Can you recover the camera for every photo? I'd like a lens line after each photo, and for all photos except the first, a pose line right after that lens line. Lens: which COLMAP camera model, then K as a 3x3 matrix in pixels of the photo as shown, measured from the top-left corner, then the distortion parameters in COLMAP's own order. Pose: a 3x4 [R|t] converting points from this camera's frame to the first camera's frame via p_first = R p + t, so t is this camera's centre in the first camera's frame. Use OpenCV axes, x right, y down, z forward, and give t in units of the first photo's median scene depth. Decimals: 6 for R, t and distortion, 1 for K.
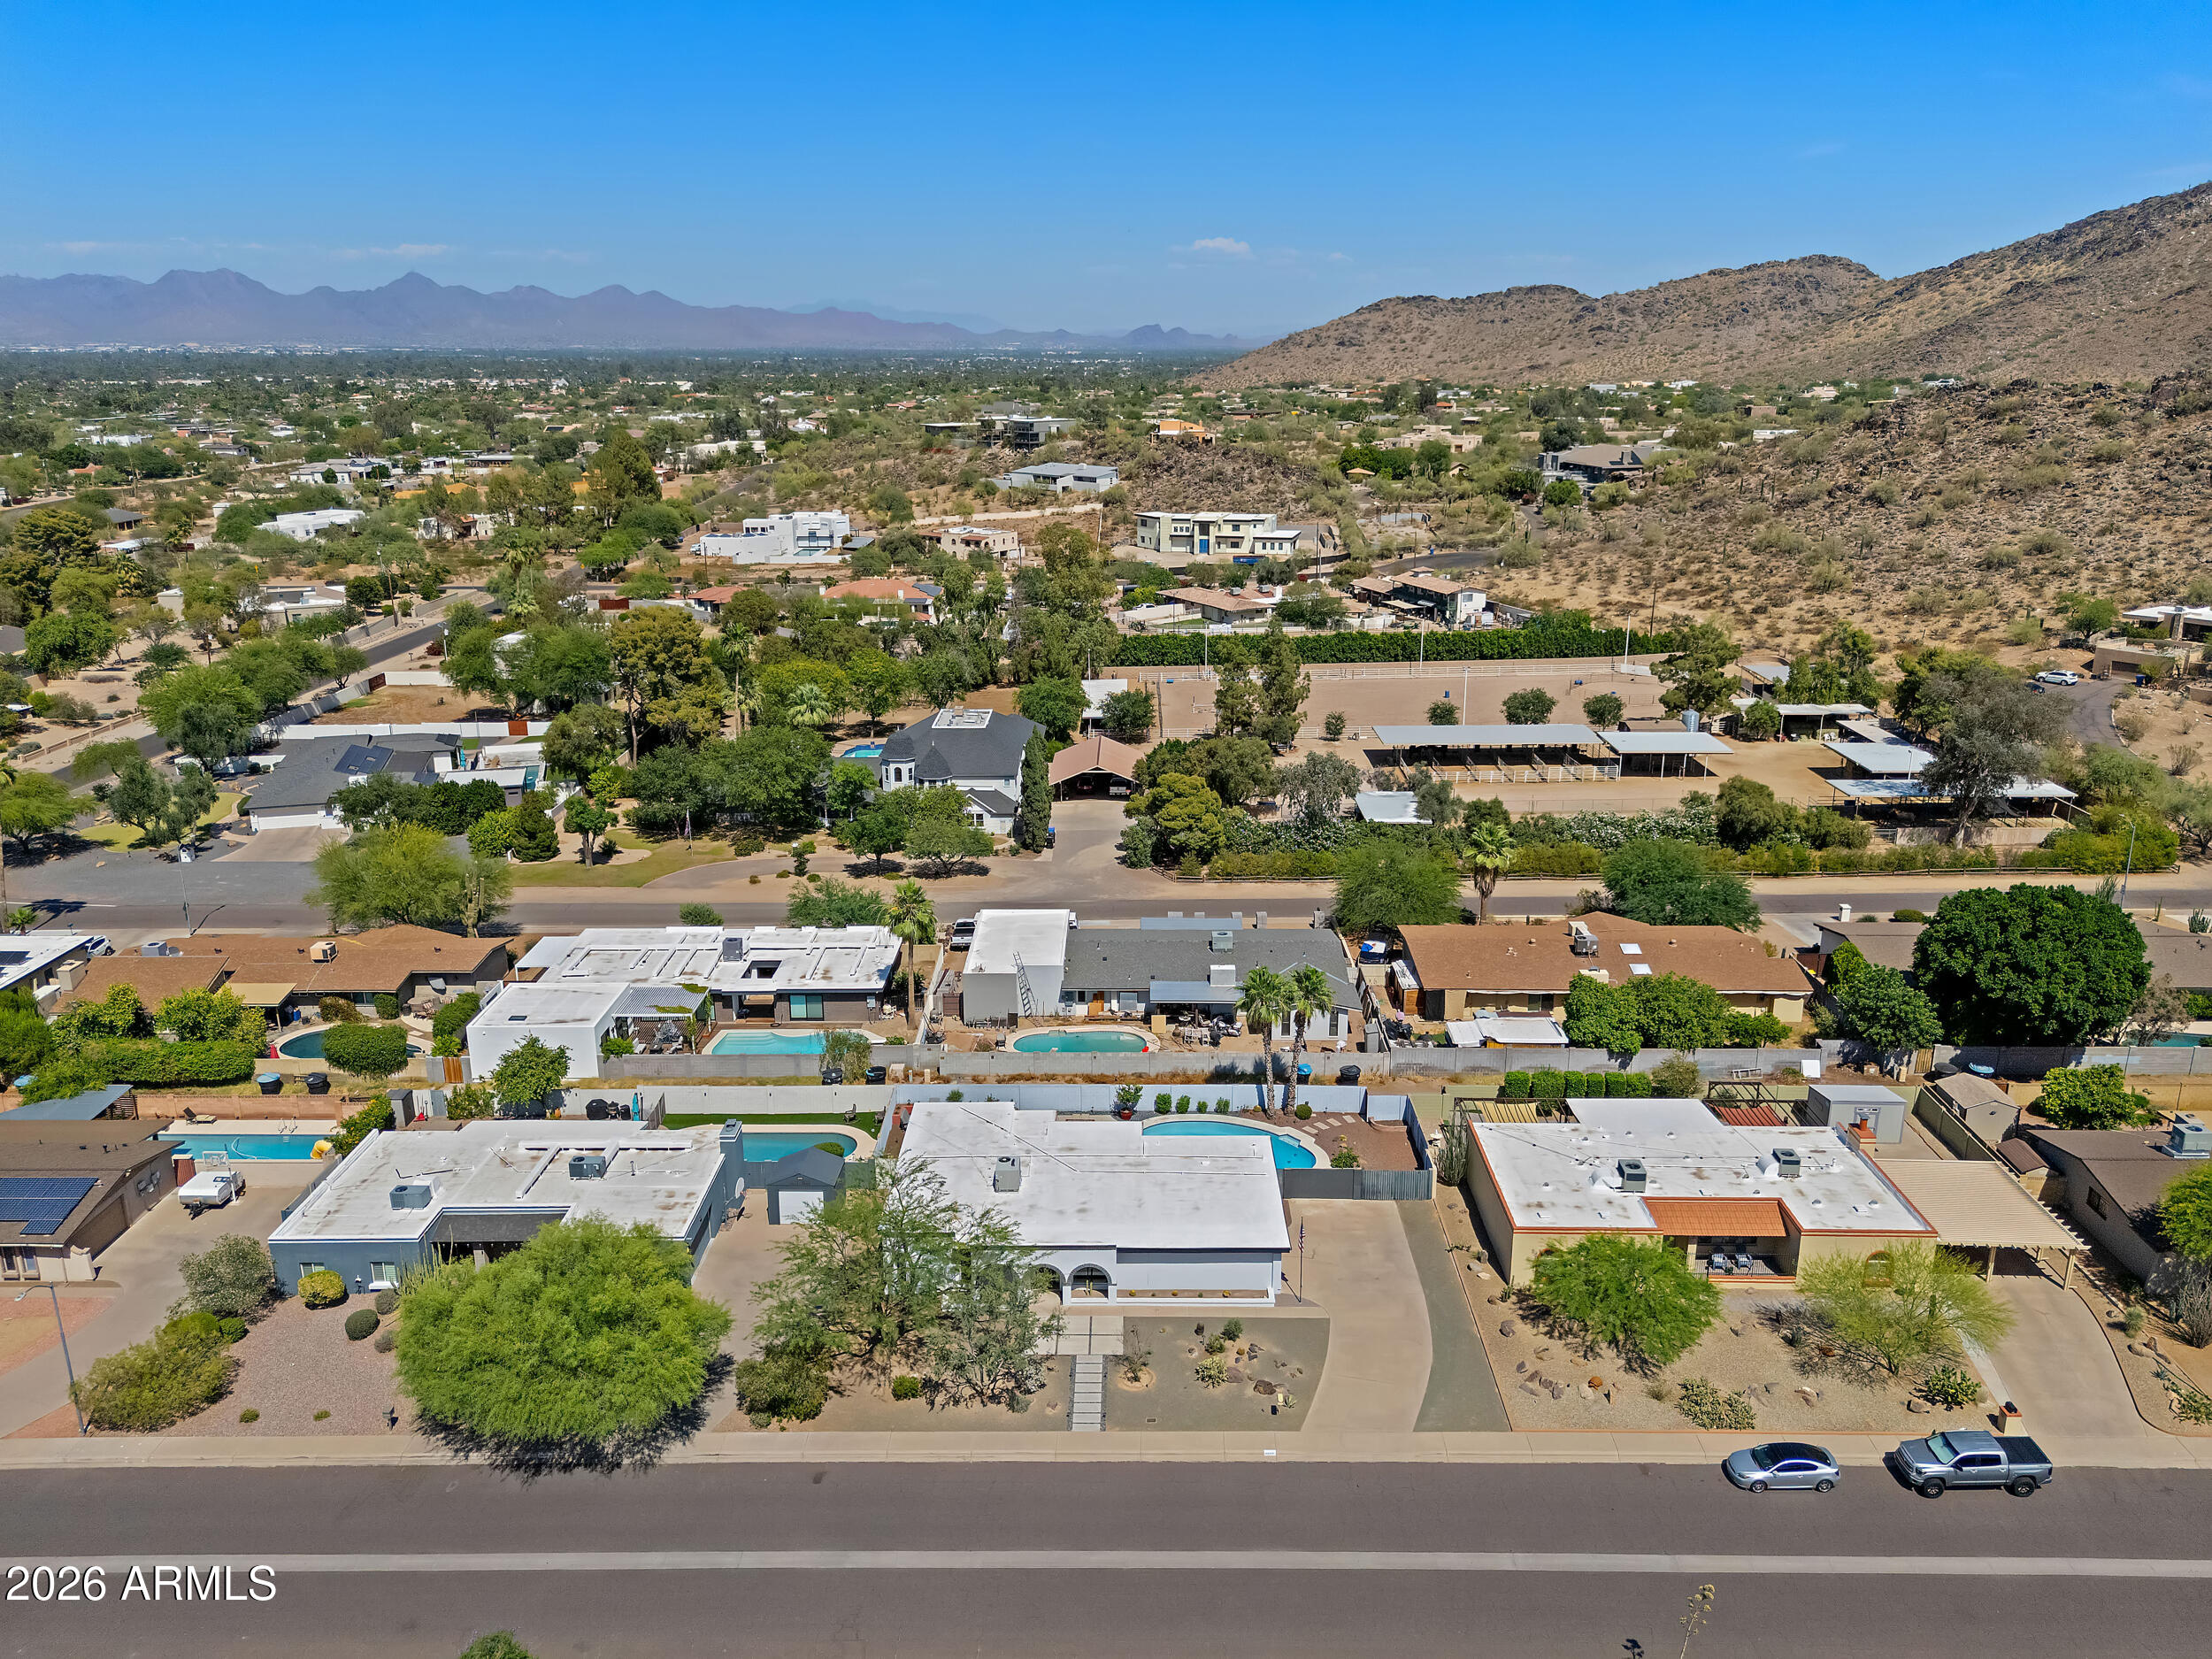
lens RADIAL K [[1633.5, 0, 1126.0], [0, 1633.5, 826.9], [0, 0, 1]] dist [0.082521, -0.086393]
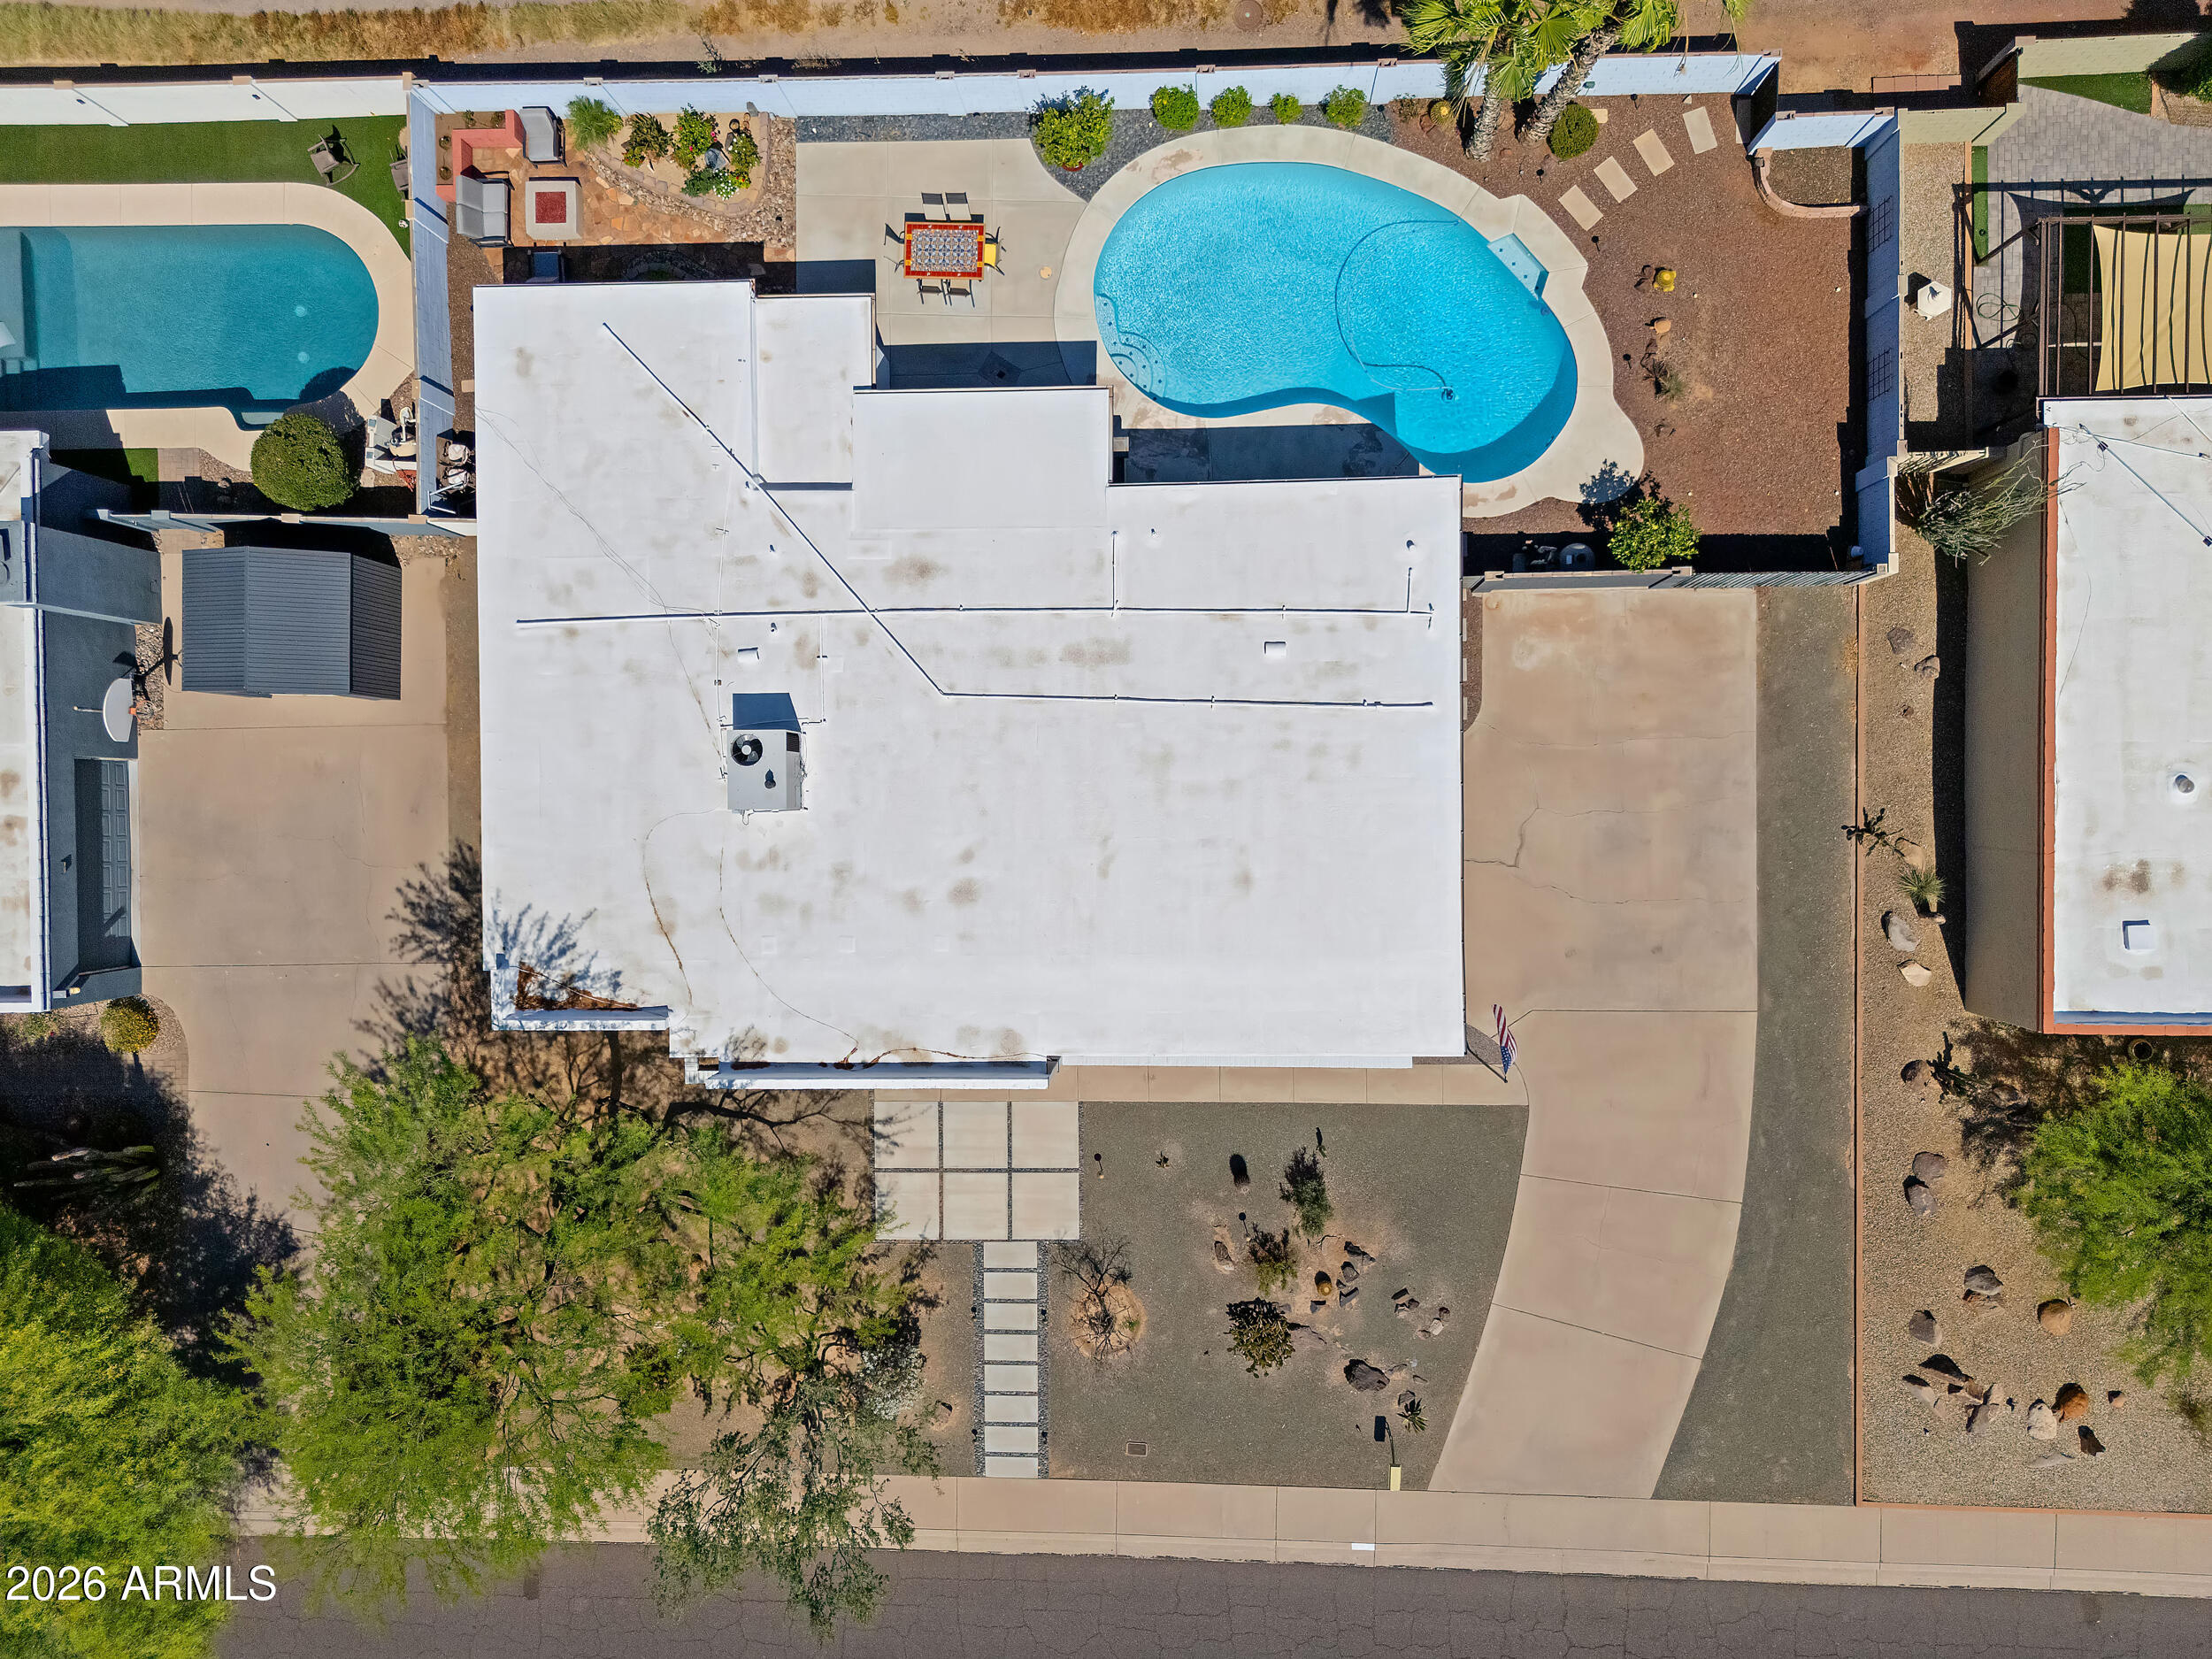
lens RADIAL K [[1633.5, 0, 1126.0], [0, 1633.5, 826.9], [0, 0, 1]] dist [0.082521, -0.086393]
pose [[0.998255, -0.009886, -0.058222, 0.040545], [0.058728, 0.269876, 0.961102, -0.170603], [0.006211, -0.962844, 0.269986, 0.967915]]
